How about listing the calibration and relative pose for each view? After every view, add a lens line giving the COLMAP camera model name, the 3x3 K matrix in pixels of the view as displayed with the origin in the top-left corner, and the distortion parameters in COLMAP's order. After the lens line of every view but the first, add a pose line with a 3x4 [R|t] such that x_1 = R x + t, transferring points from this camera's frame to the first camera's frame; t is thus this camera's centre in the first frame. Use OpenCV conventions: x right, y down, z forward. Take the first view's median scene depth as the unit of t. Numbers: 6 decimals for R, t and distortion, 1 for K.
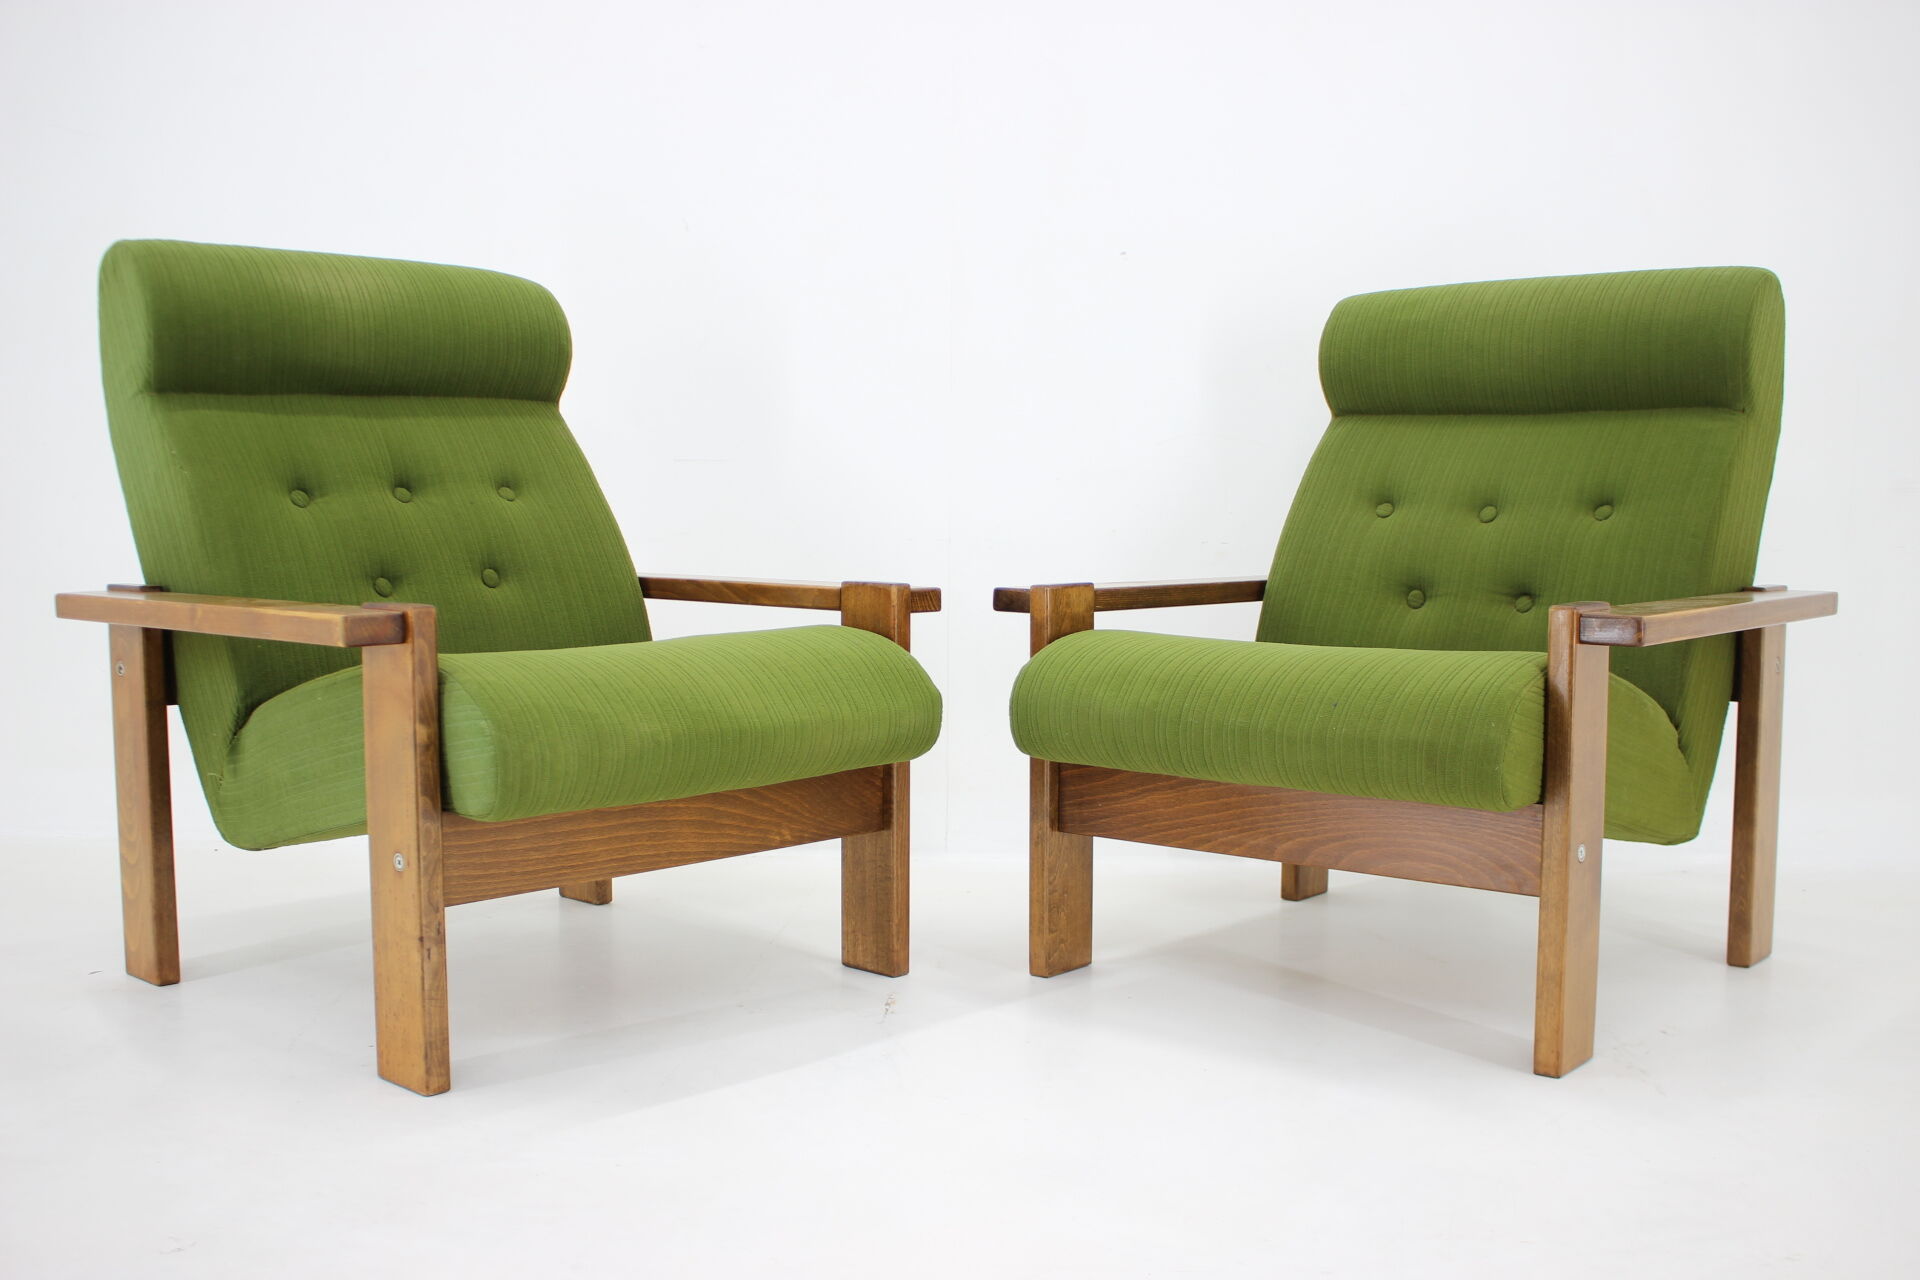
lens RADIAL K [[1931.7, 0, 960.0], [0, 1931.7, 640.0], [0, 0, 1]] dist [-0.087432, -0.018423]
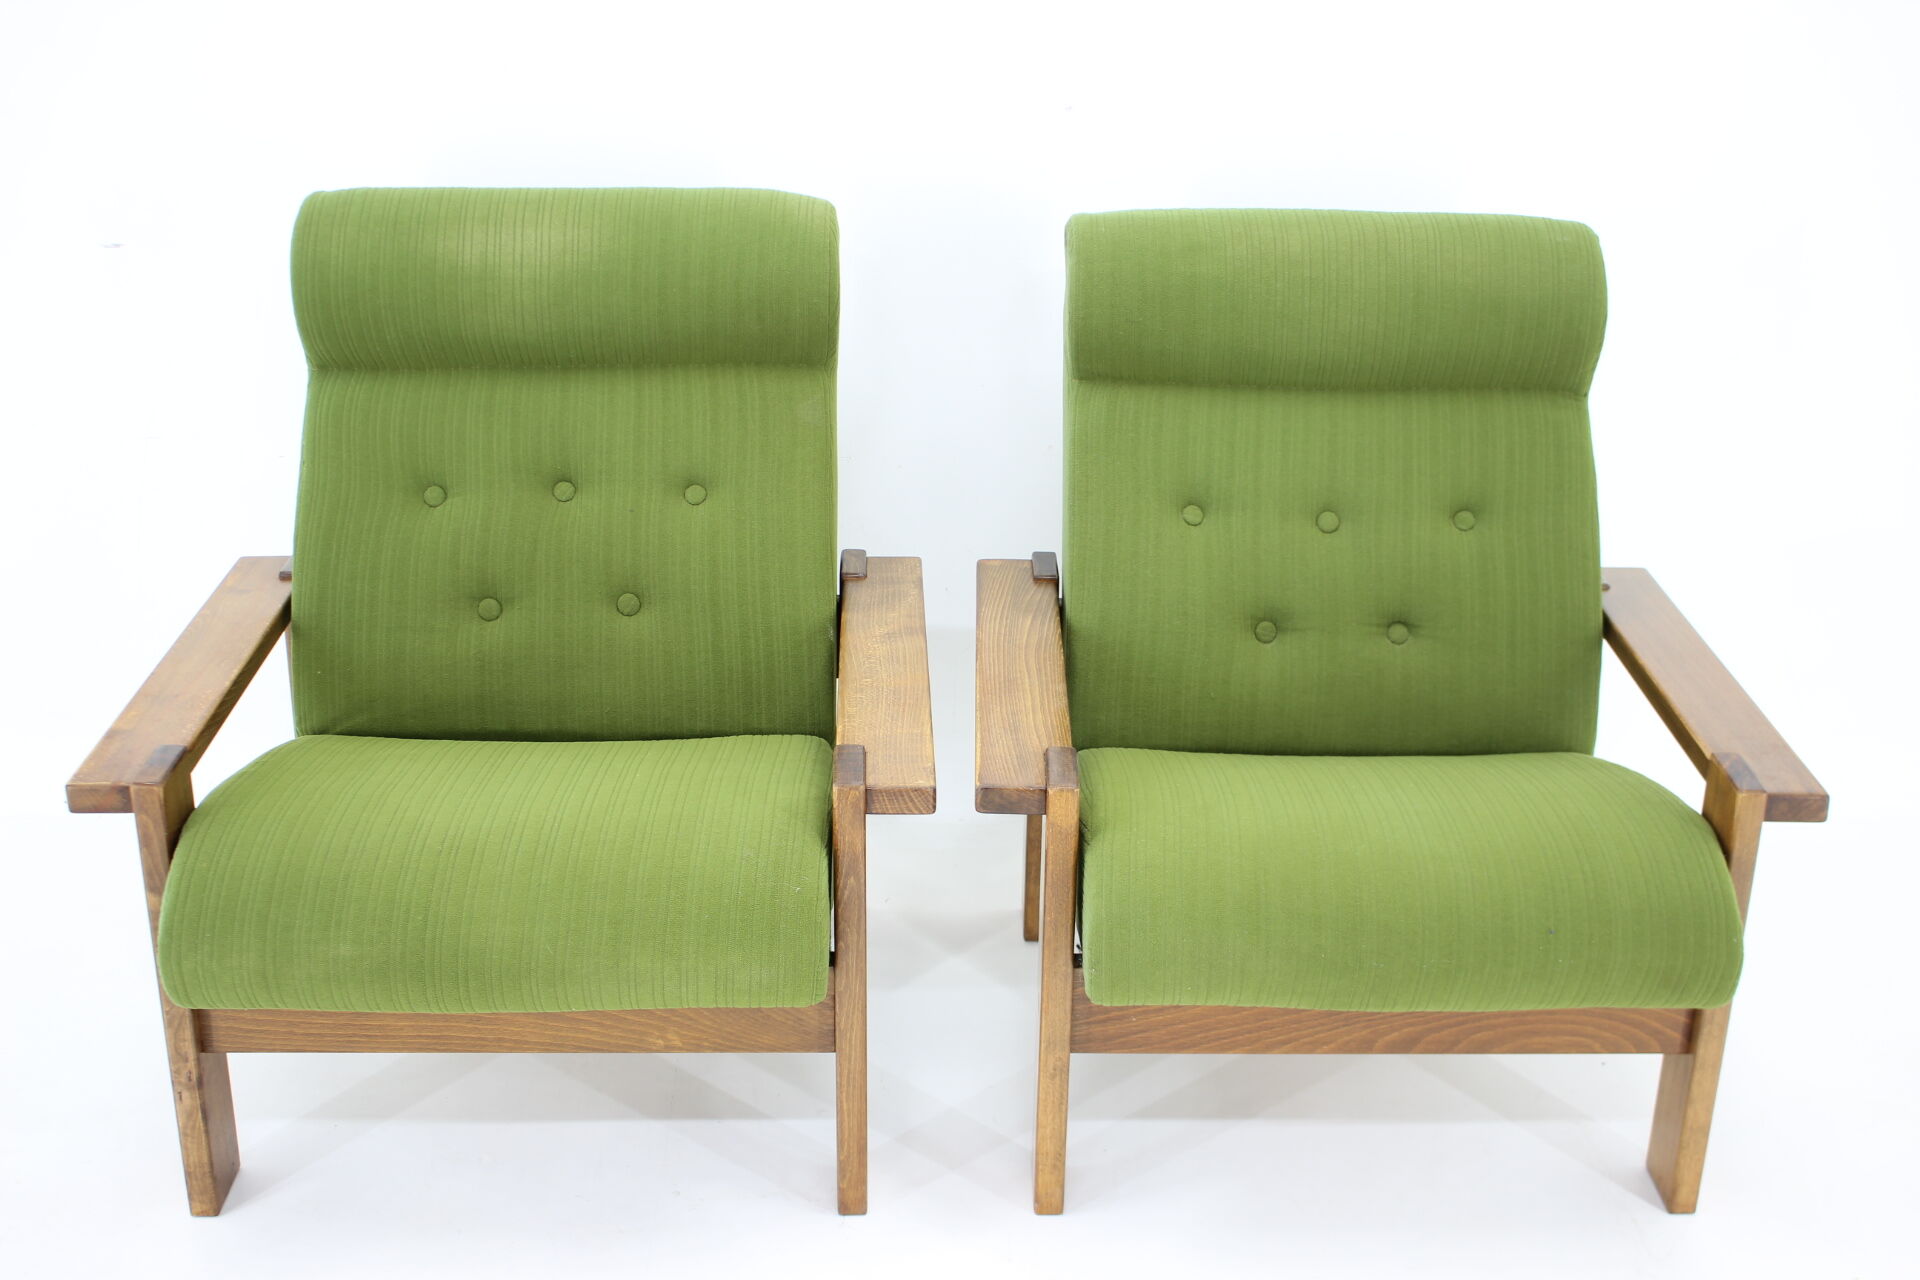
lens RADIAL K [[2412.2, 0, 960.0], [0, 2412.2, 640.0], [0, 0, 1]] dist [-0.097110, -0.021333]
pose [[0.697132, 0.260358, -0.667997, 0.674721], [-0.062865, 0.950340, 0.304797, -0.406815], [0.714181, -0.170490, 0.678880, 0.407645]]
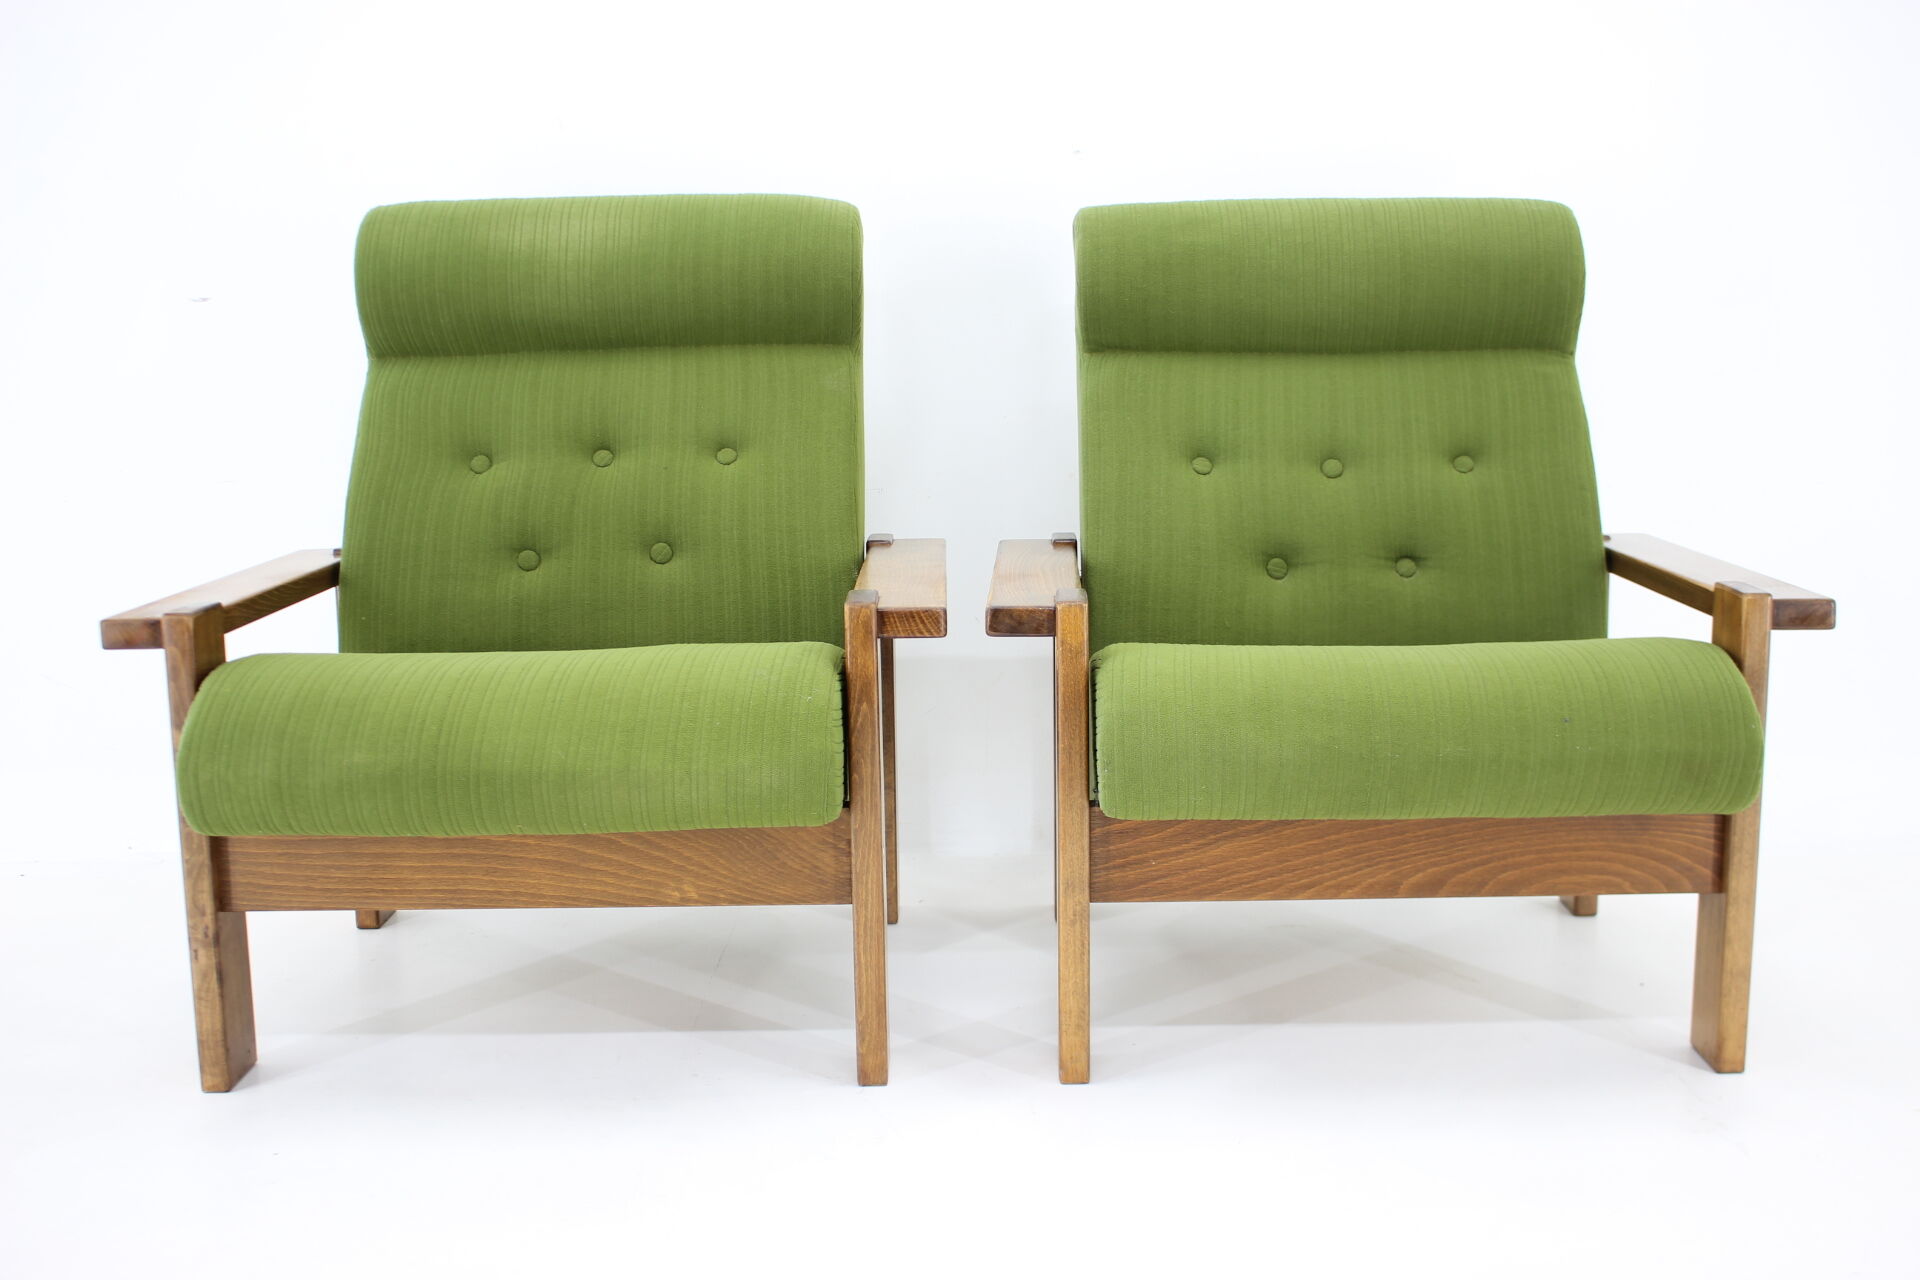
lens RADIAL K [[2225.8, 0, 960.0], [0, 2225.8, 640.0], [0, 0, 1]] dist [-0.109885, -0.001142]
pose [[0.676434, 0.092642, -0.730654, 0.705867], [-0.036242, 0.995042, 0.092612, -0.105643], [0.735611, -0.036165, 0.676438, 0.440840]]
